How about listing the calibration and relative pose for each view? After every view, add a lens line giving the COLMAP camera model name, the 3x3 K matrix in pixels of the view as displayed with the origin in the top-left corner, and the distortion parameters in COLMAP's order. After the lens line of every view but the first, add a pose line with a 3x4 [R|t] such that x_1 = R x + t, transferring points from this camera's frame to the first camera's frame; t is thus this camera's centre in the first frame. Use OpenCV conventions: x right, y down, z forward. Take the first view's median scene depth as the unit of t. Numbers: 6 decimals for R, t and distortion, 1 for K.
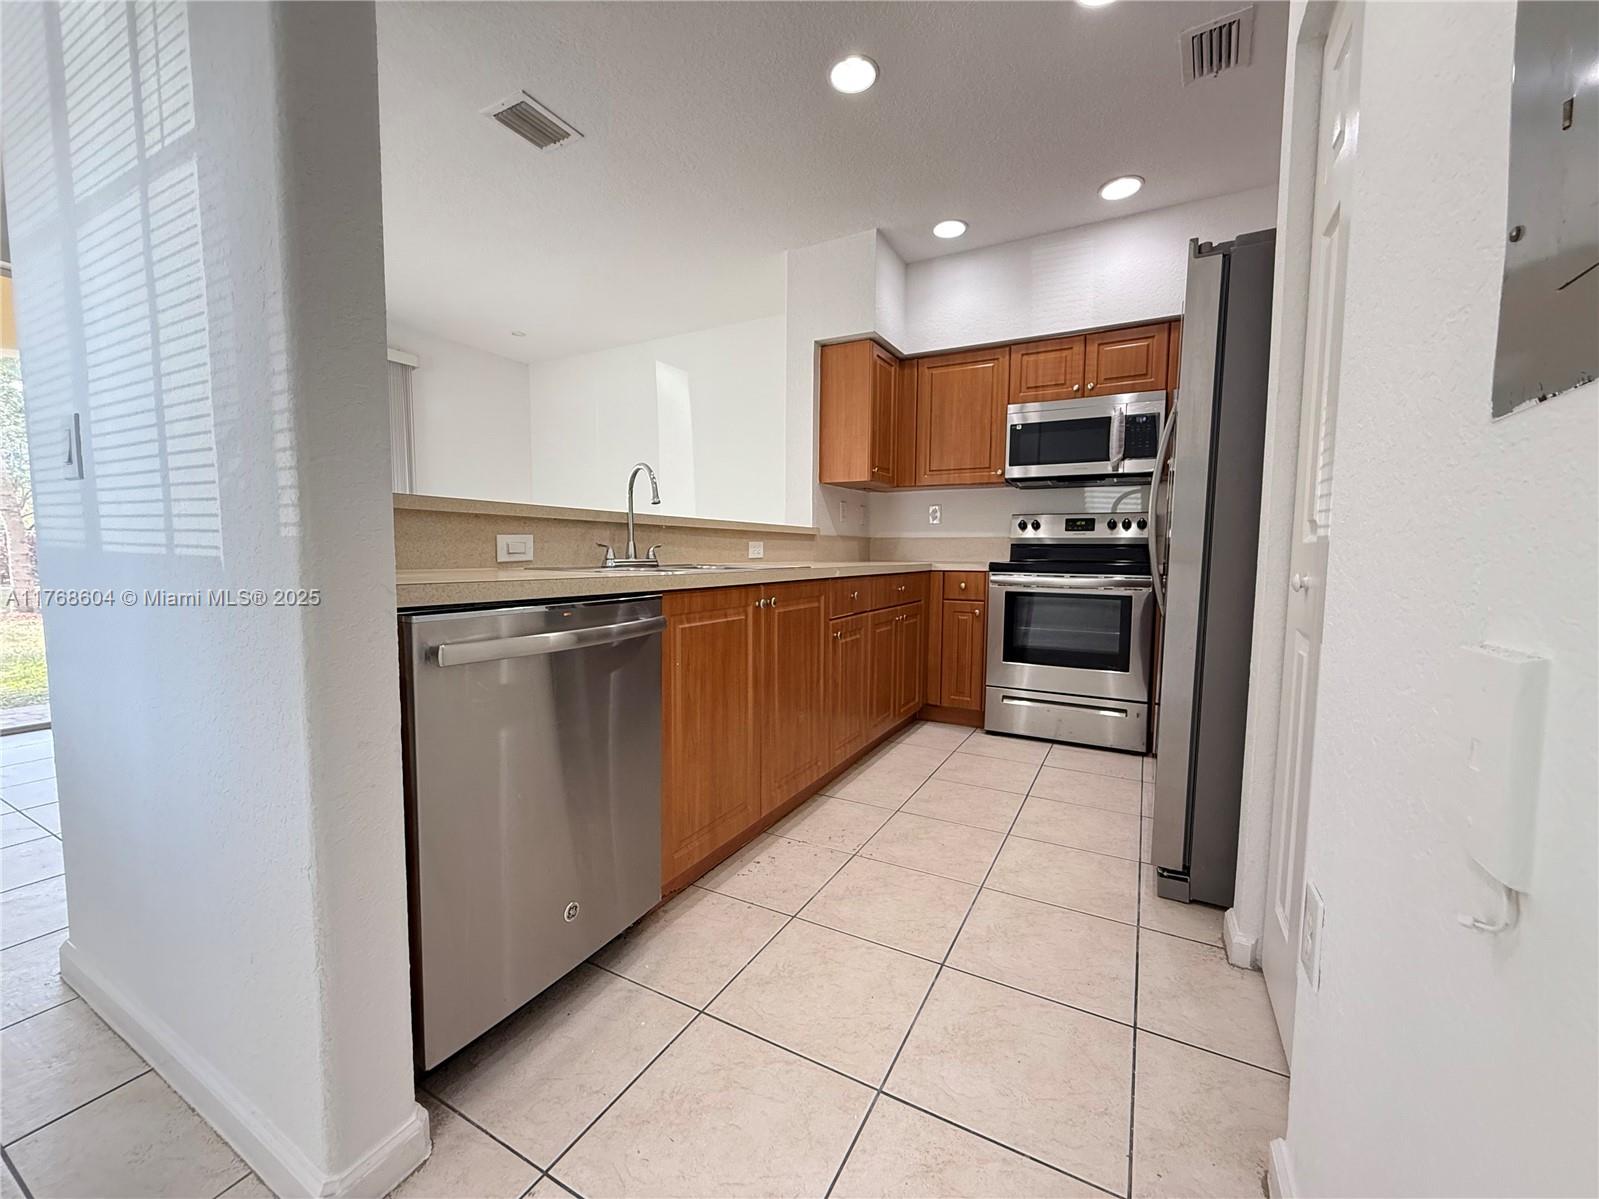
lens RADIAL K [[639.3, 0, 799.5], [0, 639.3, 599.5], [0, 0, 1]] dist [0.000835, -0.000033]
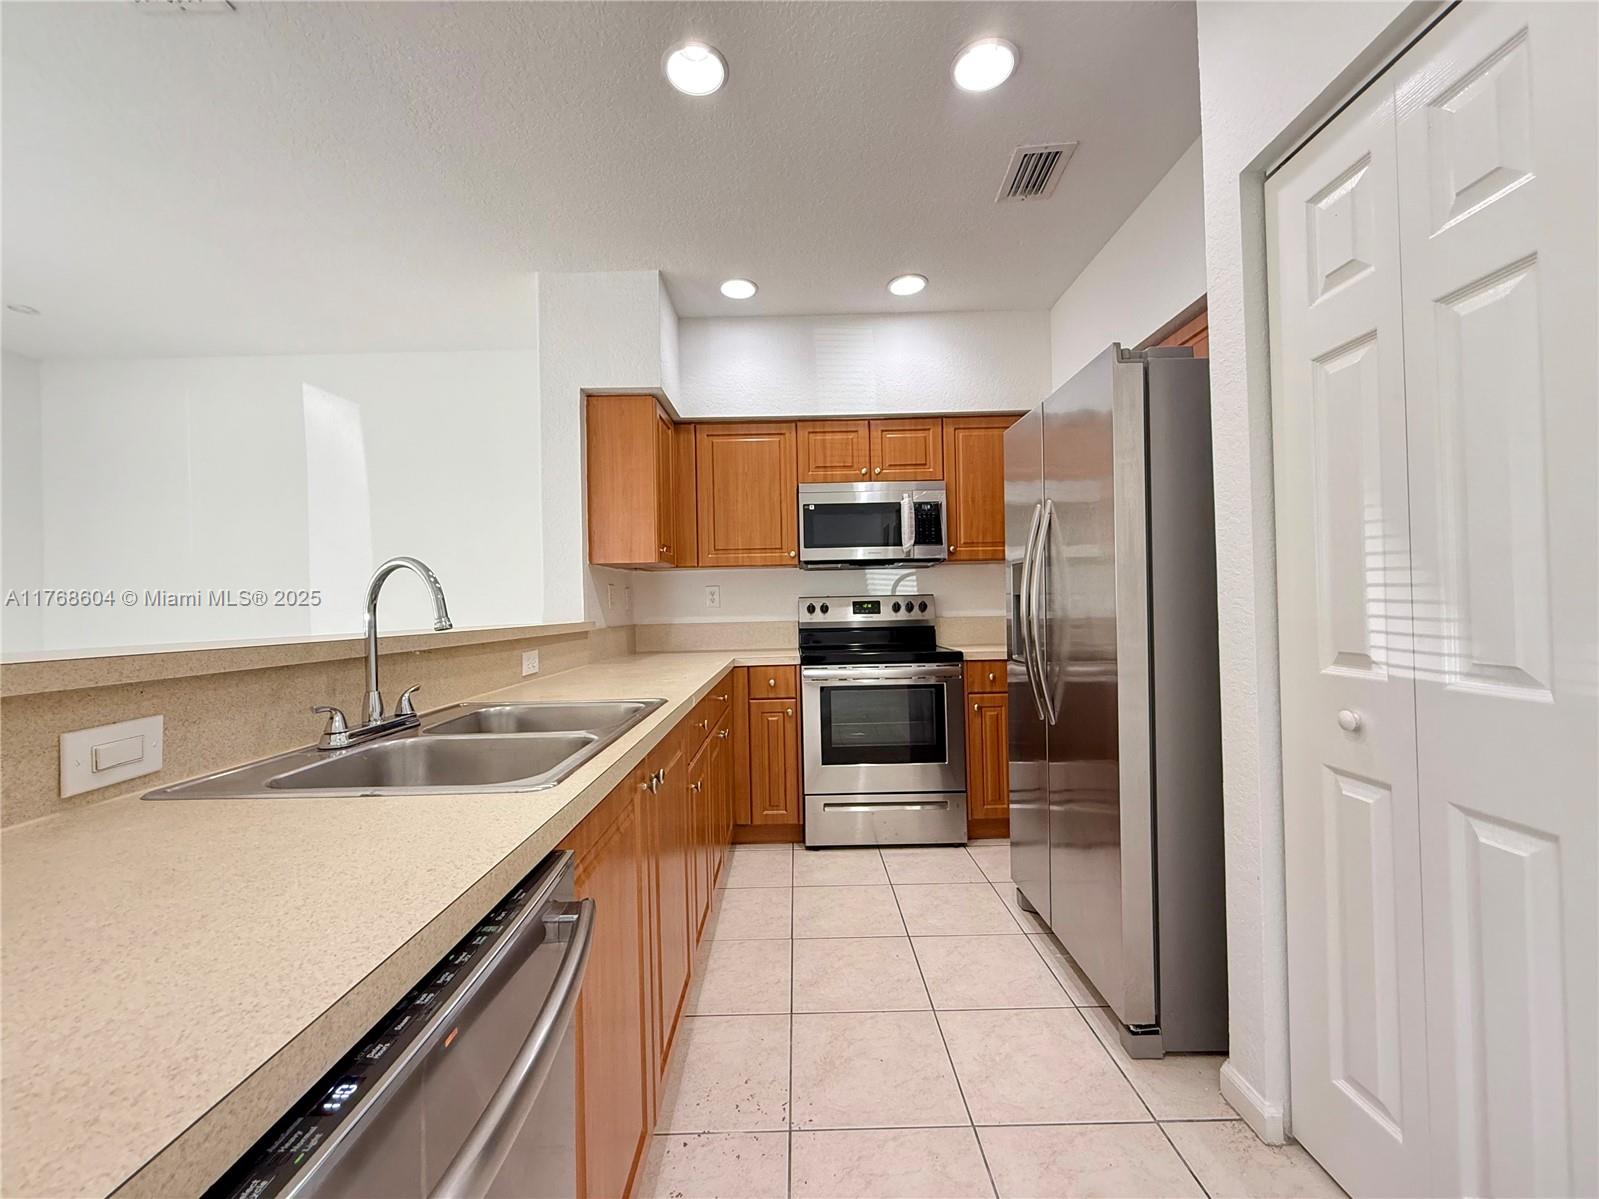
lens RADIAL K [[639.3, 0, 799.5], [0, 639.3, 599.5], [0, 0, 1]] dist [0.000835, -0.000033]
pose [[0.876479, -0.022067, 0.480934, -0.128817], [0.065620, 0.995102, -0.073930, -0.066623], [-0.476948, 0.096357, 0.873634, 0.201618]]
